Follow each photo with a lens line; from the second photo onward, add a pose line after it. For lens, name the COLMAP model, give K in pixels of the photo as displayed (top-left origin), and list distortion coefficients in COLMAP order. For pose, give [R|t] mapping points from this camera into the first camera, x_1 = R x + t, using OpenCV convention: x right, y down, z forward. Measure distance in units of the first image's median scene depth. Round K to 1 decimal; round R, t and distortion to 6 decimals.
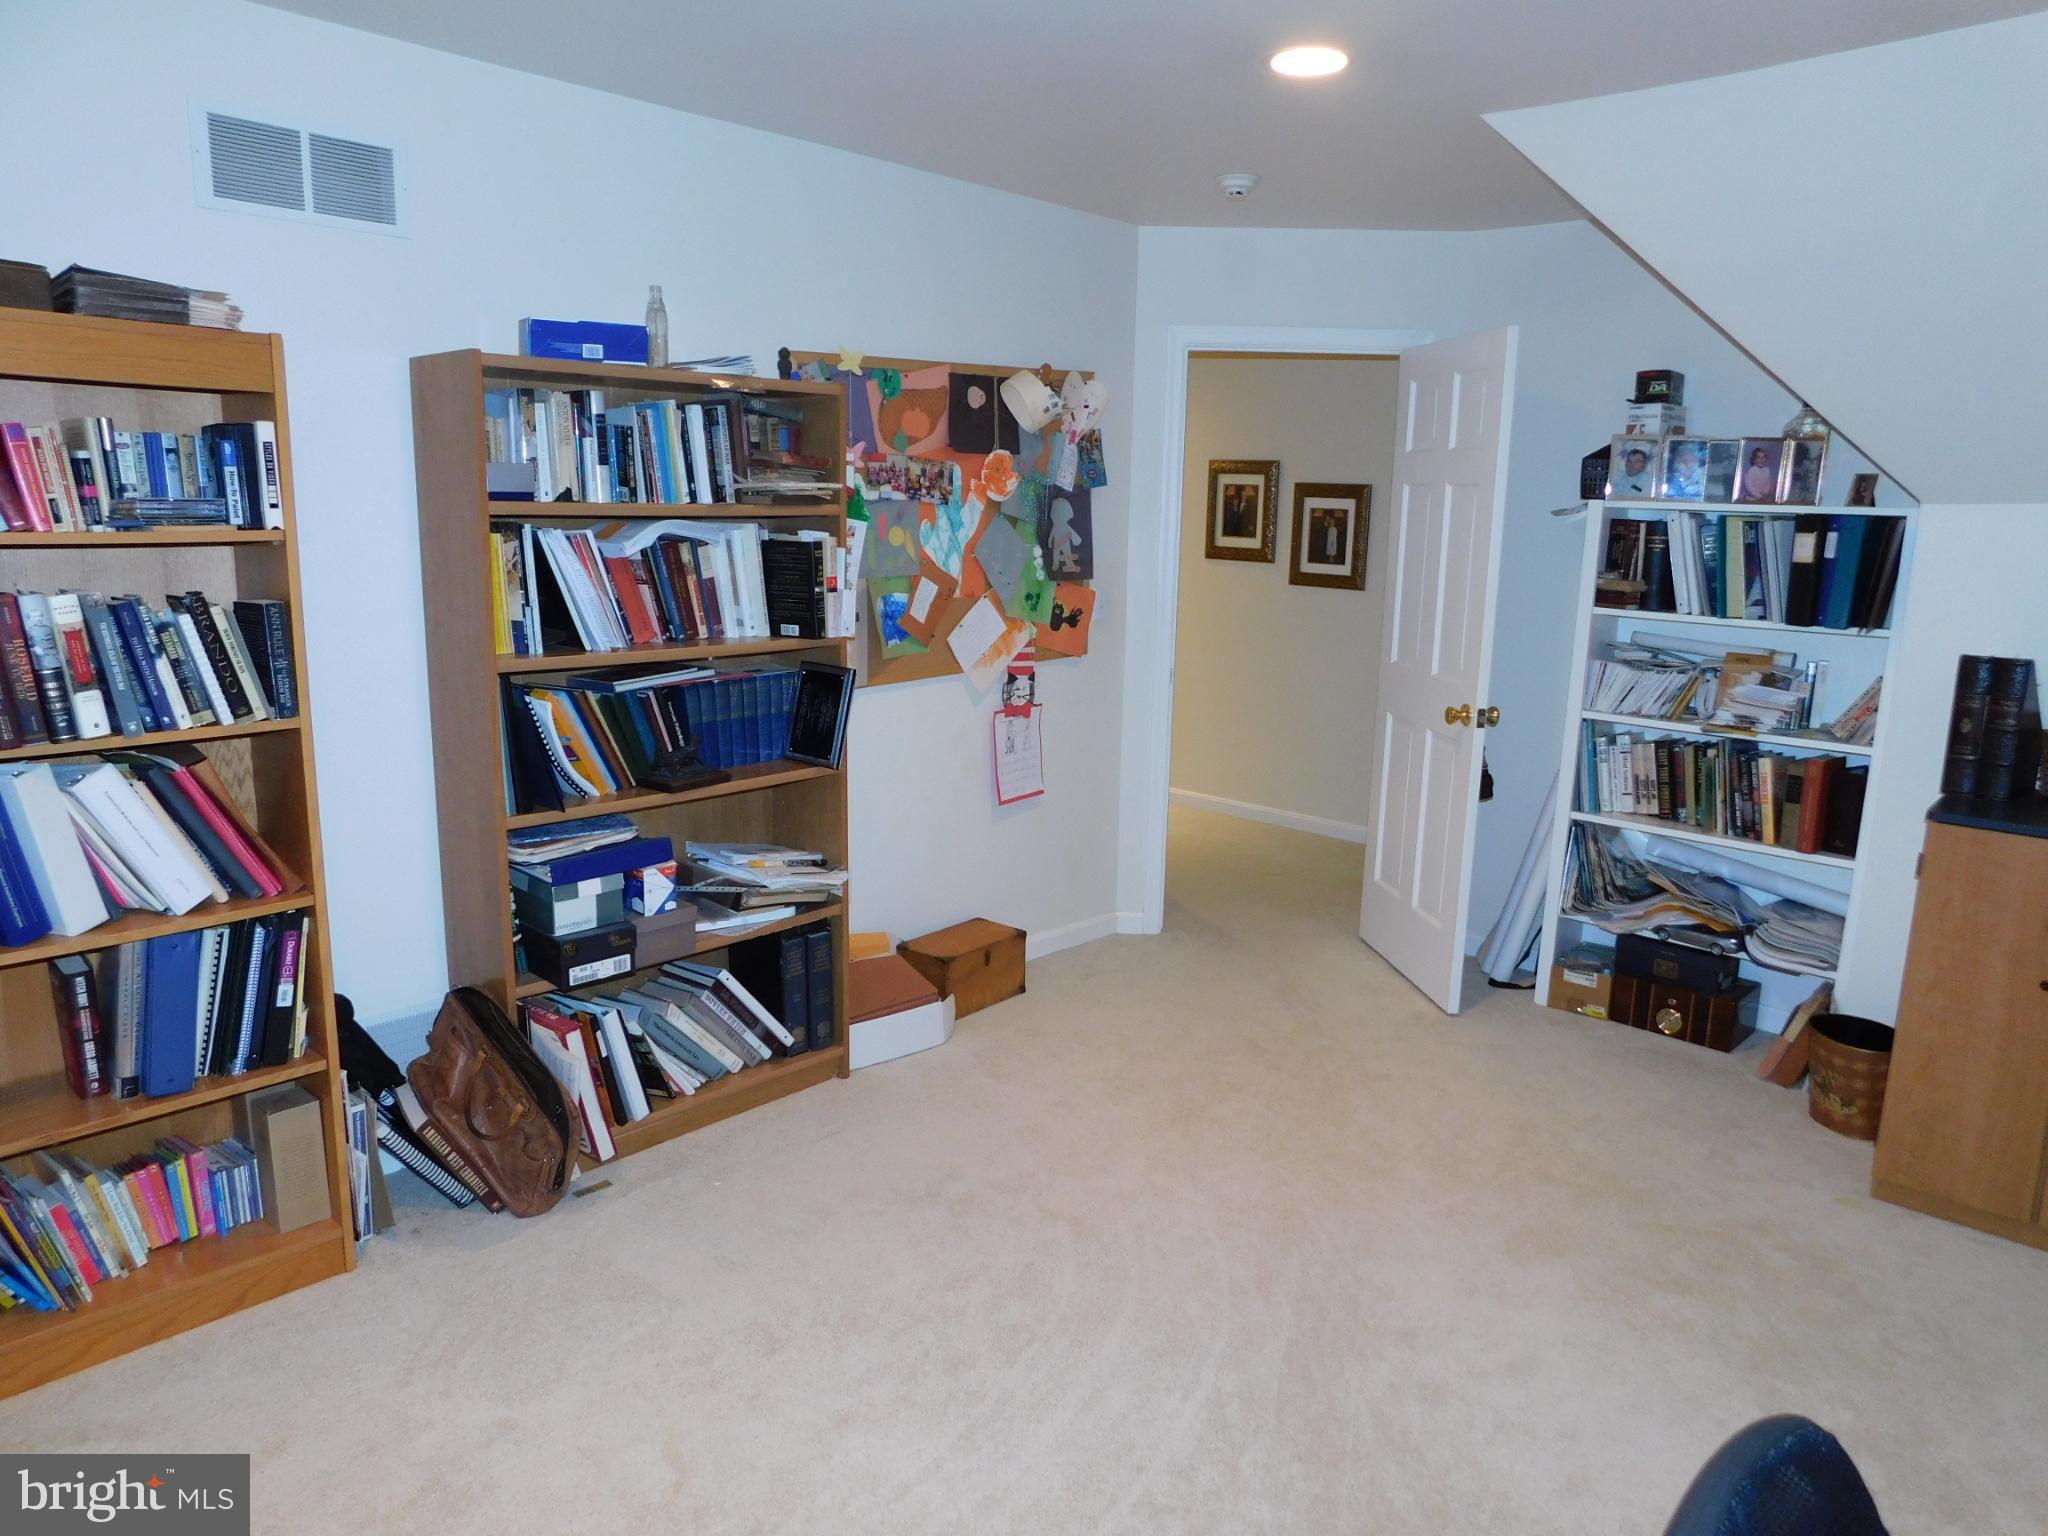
lens RADIAL K [[1394.3, 0, 1024.0], [0, 1394.3, 768.0], [0, 0, 1]] dist [-0.001392, 0.001916]
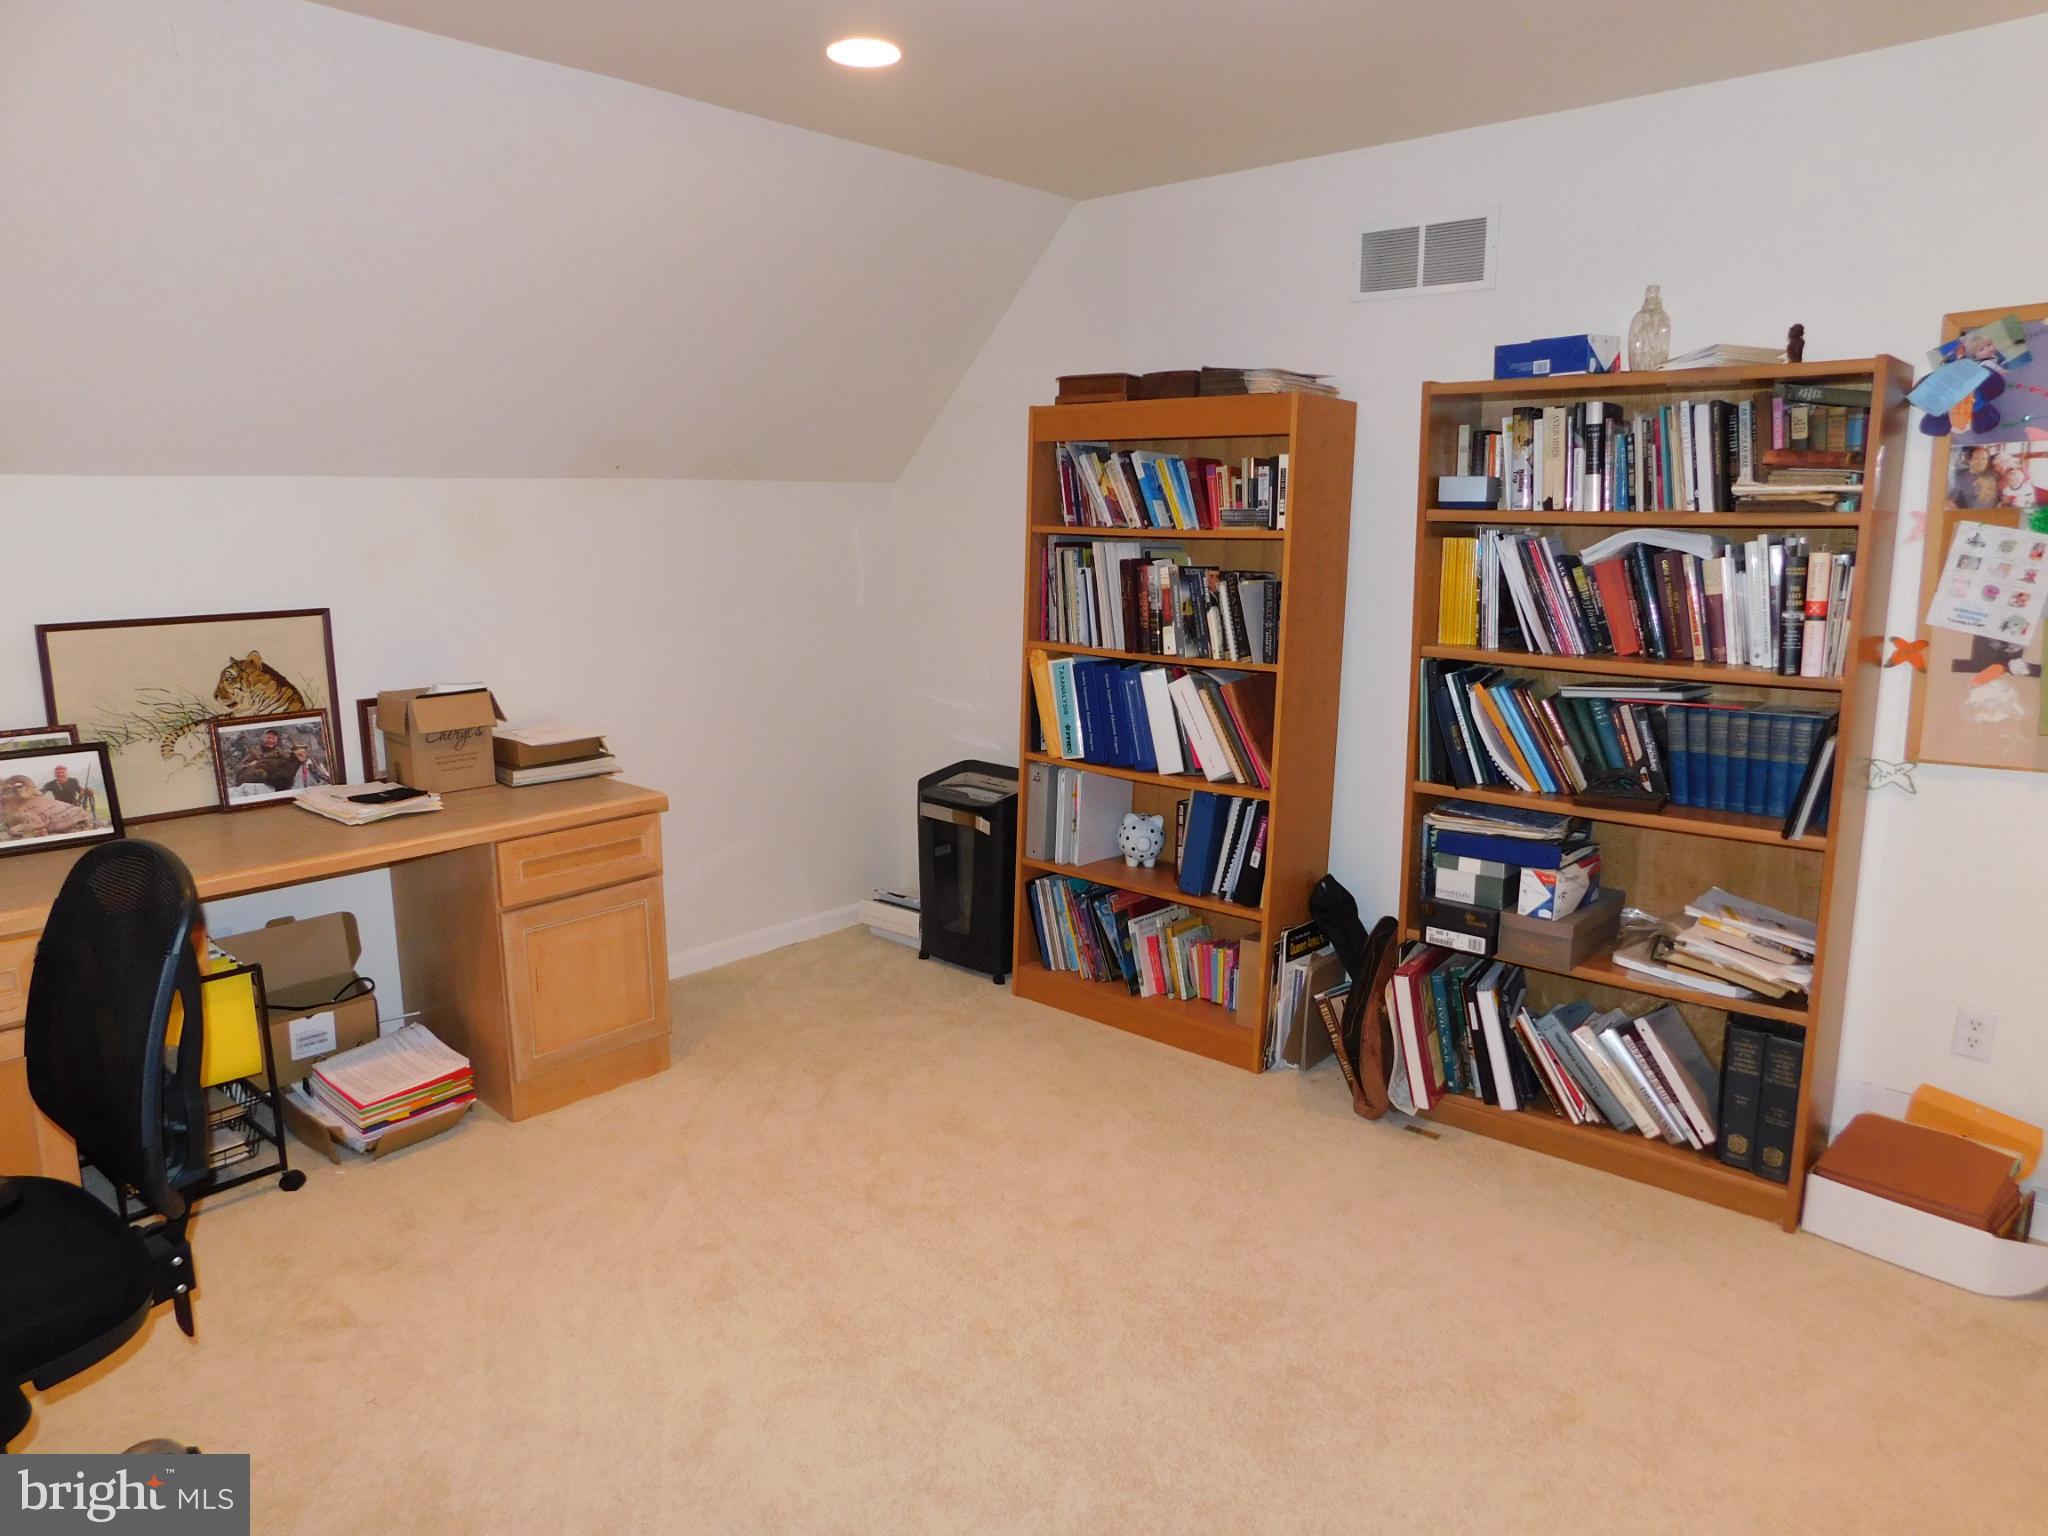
lens RADIAL K [[1342.7, 0, 1028.0], [0, 1342.7, 741.0], [0, 0, 1]] dist [-0.003313, -0.001201]
pose [[0.043788, 0.159997, -0.986146, 0.677861], [-0.191757, 0.970085, 0.148877, -0.096125], [0.980465, 0.182582, 0.073159, 0.565274]]
